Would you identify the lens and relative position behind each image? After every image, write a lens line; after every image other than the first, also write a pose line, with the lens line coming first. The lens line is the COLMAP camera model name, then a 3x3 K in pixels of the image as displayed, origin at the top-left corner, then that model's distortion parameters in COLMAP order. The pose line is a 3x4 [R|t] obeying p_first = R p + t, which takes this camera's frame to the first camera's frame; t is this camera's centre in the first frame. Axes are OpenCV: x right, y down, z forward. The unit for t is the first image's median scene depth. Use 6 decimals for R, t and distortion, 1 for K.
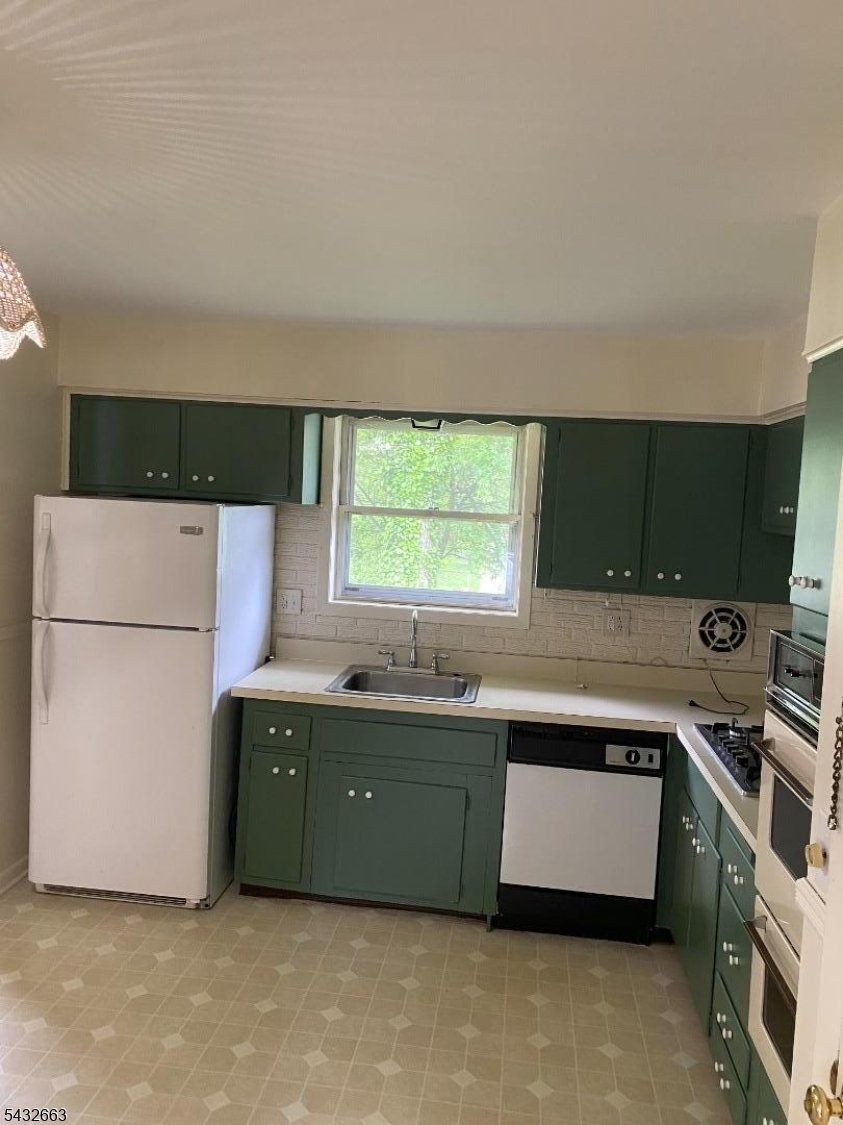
lens RADIAL K [[861.6, 0, 421.5], [0, 861.6, 562.5], [0, 0, 1]] dist [0.055210, -0.004584]
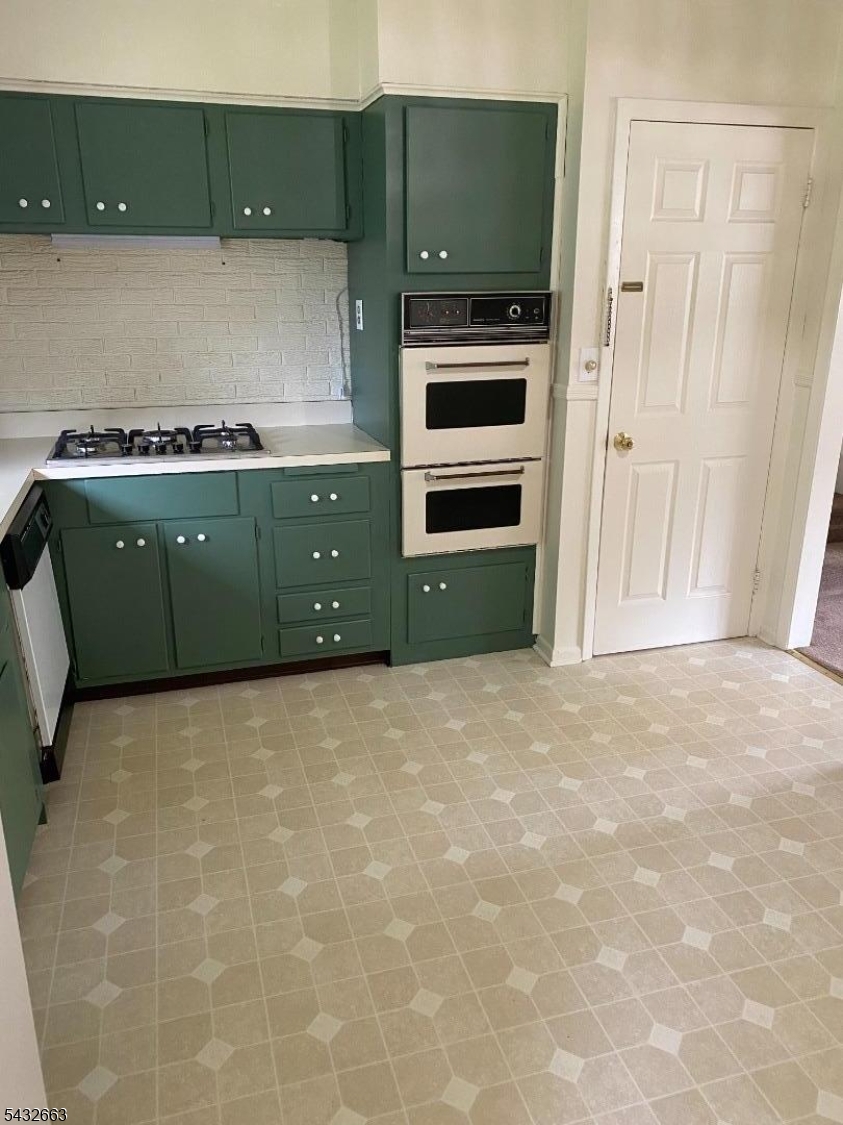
lens RADIAL K [[861.6, 0, 421.5], [0, 861.6, 562.5], [0, 0, 1]] dist [0.055210, -0.004584]
pose [[-0.403174, -0.331762, 0.852869, -0.728391], [0.056289, 0.921216, 0.384958, -0.043754], [-0.913390, 0.203212, -0.352736, 1.131627]]
